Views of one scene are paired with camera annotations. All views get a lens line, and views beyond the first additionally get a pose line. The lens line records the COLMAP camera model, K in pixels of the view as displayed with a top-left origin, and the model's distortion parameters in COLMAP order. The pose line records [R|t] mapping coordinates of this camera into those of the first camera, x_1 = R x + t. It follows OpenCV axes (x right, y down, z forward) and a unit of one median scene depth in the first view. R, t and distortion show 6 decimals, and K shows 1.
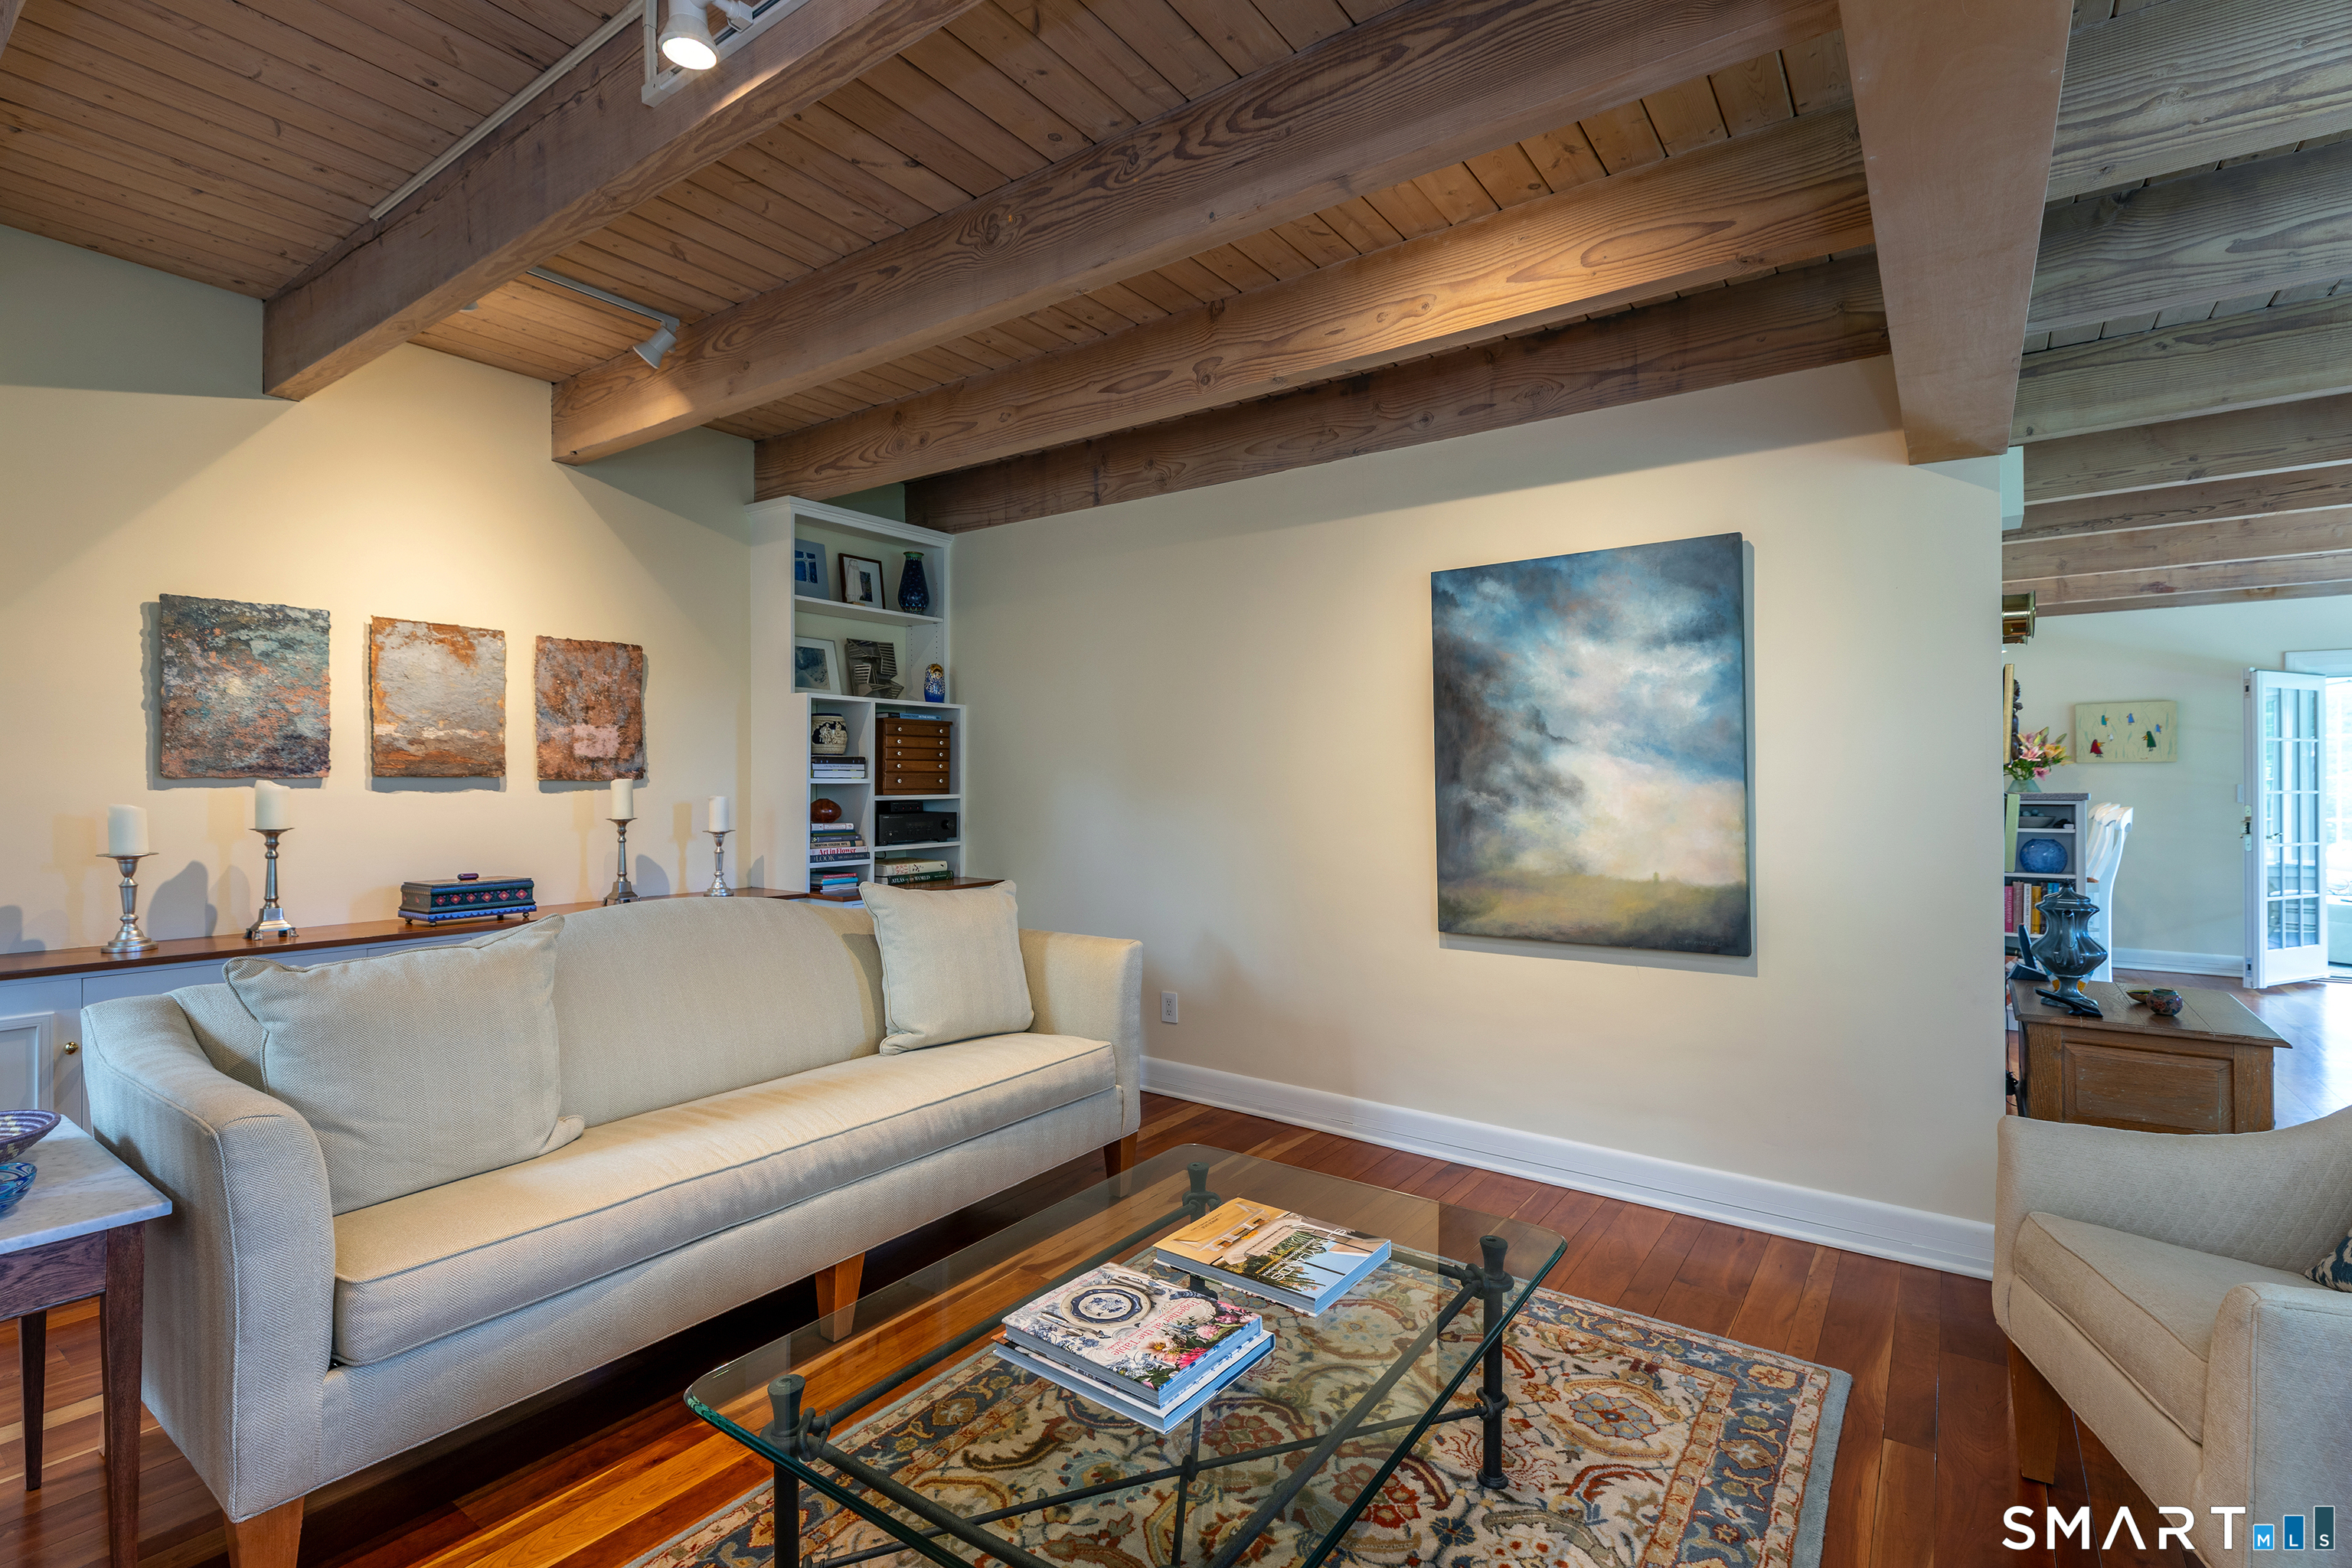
lens RADIAL K [[1048.2, 0, 1176.0], [0, 1048.2, 784.0], [0, 0, 1]] dist [0.003997, -0.000104]
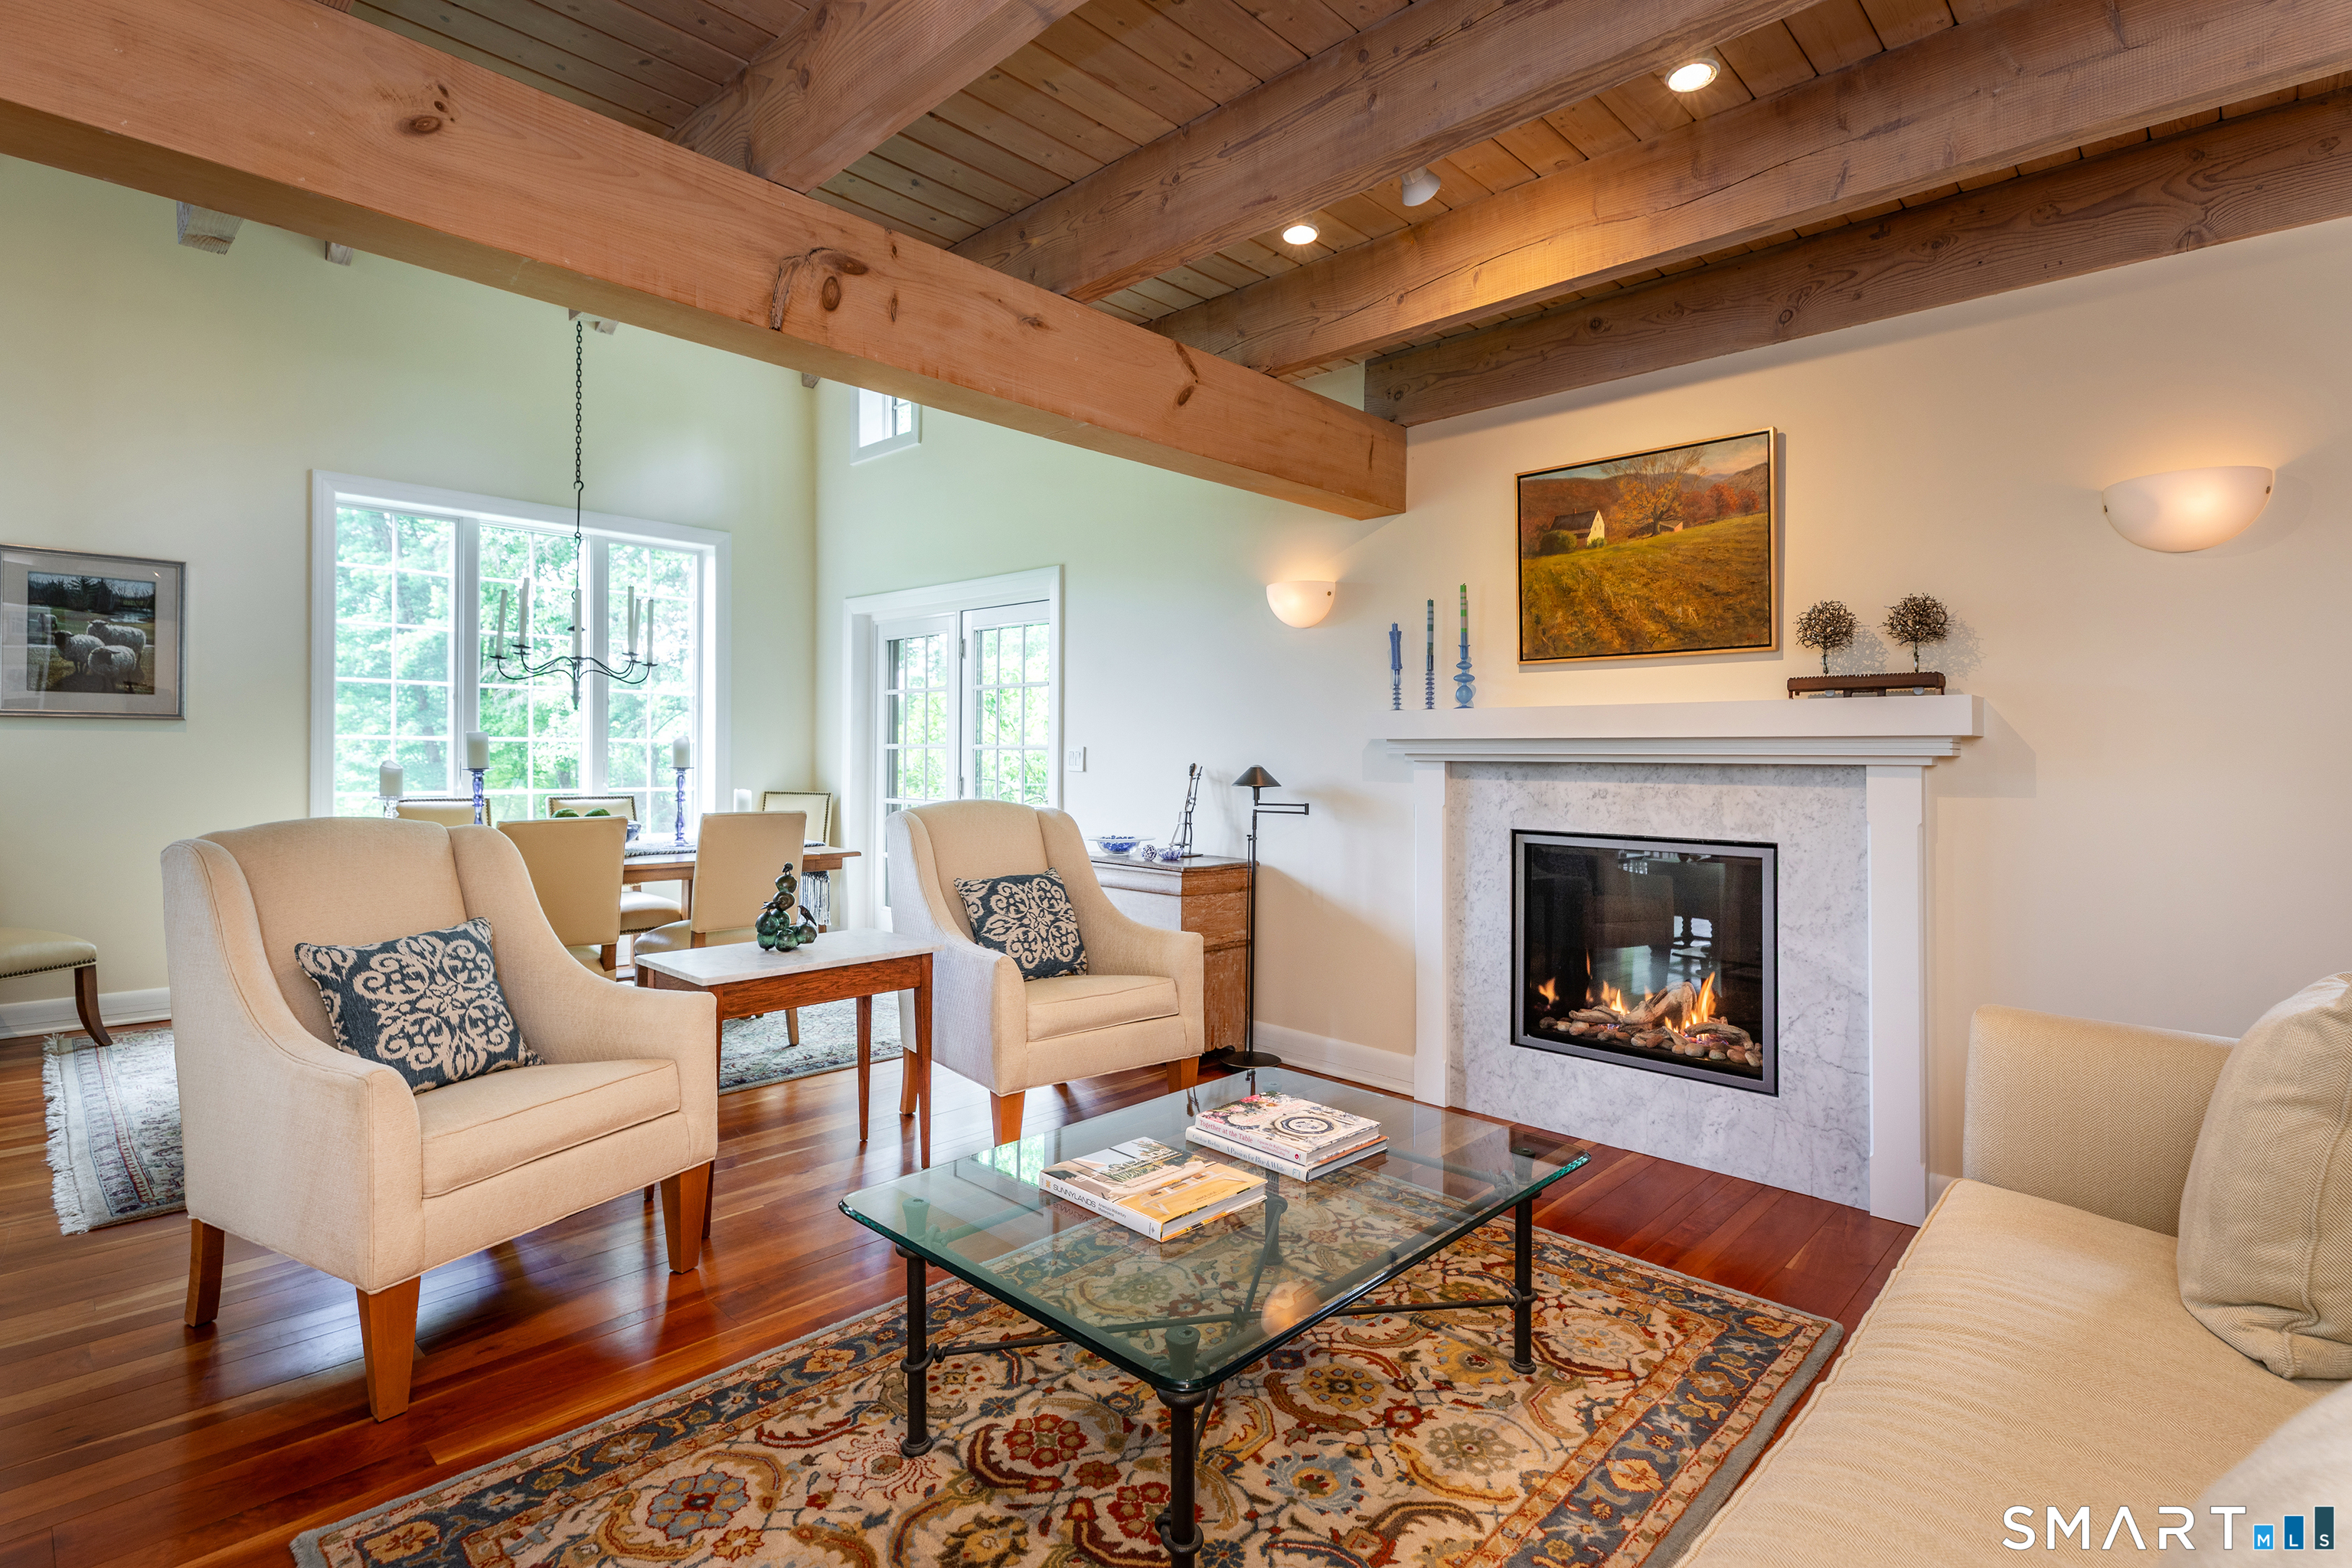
lens RADIAL K [[1125.6, 0, 1180.8], [0, 1125.6, 744.1], [0, 0, 1]] dist [0.021707, -0.000554]
pose [[-0.990030, -0.008705, 0.140590, -0.047899], [-0.010116, 0.999905, -0.009326, 0.007584], [-0.140496, -0.010655, -0.990024, 1.120747]]
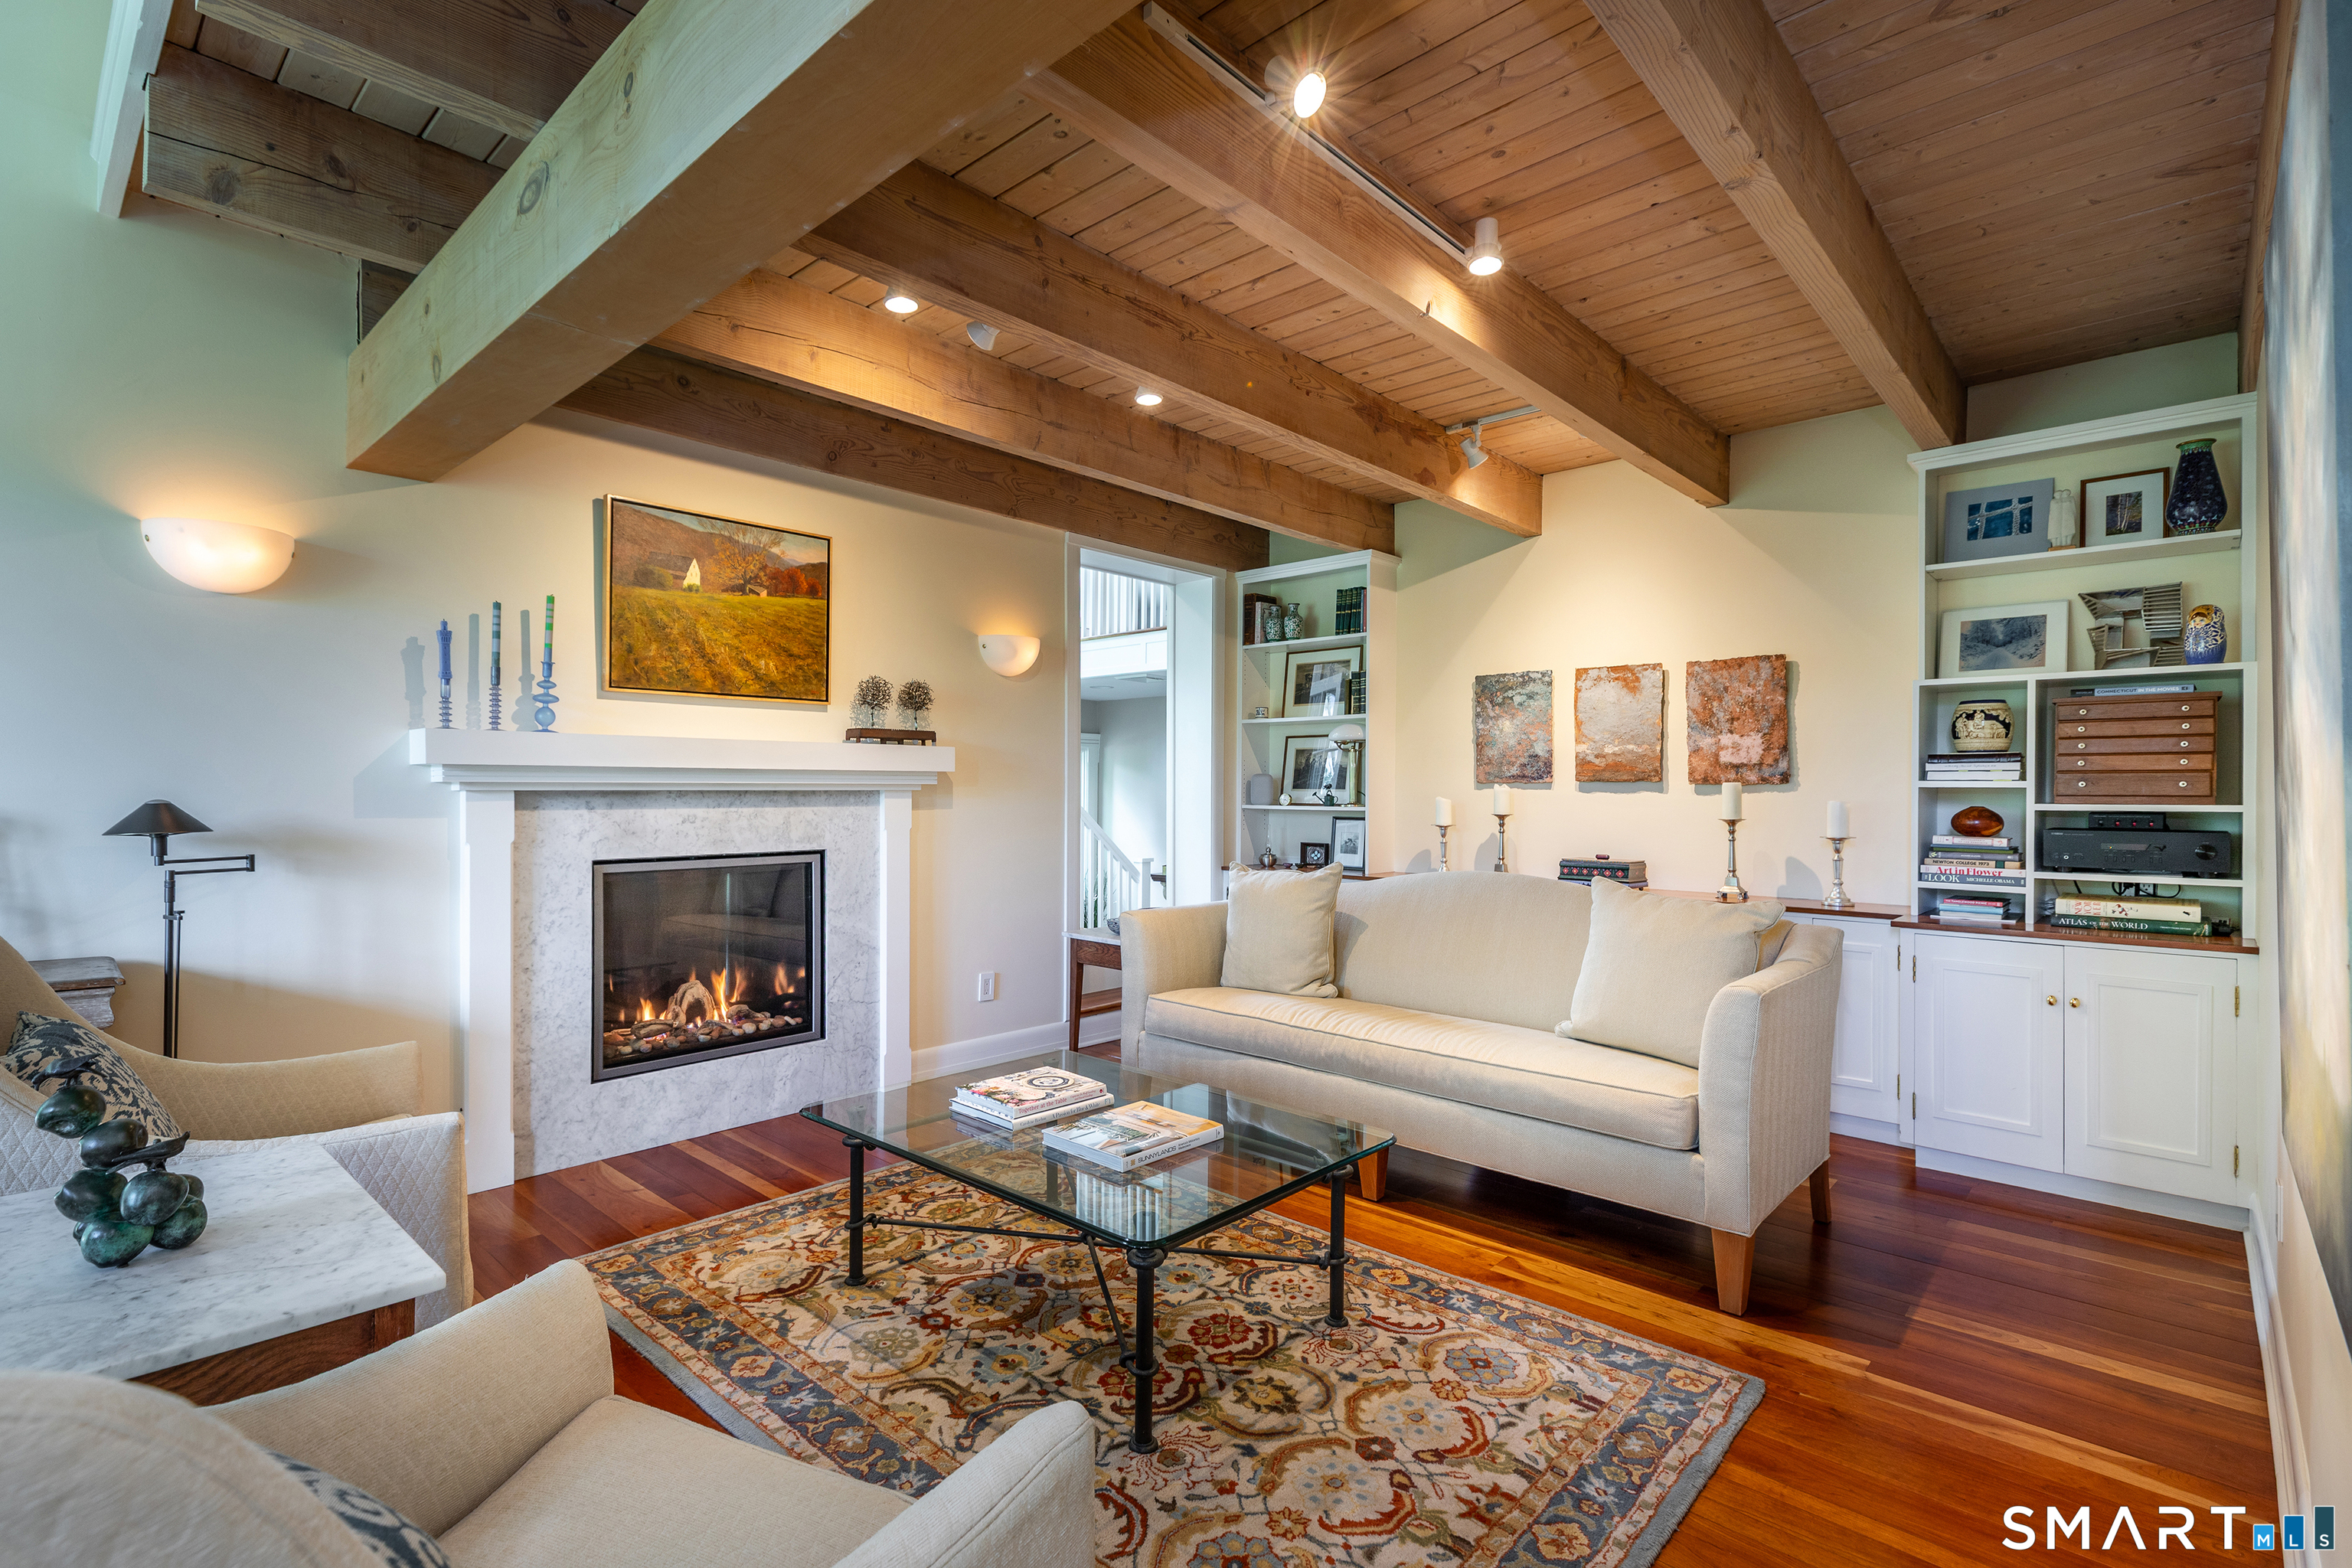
lens RADIAL K [[1095.7, 0, 1176.0], [0, 1095.7, 784.0], [0, 0, 1]] dist [0.031557, 0.000073]
pose [[-0.119584, -0.005302, -0.992810, 0.770772], [-0.006786, 0.999967, -0.004522, 0.006173], [0.992801, 0.006197, -0.119616, 0.642418]]
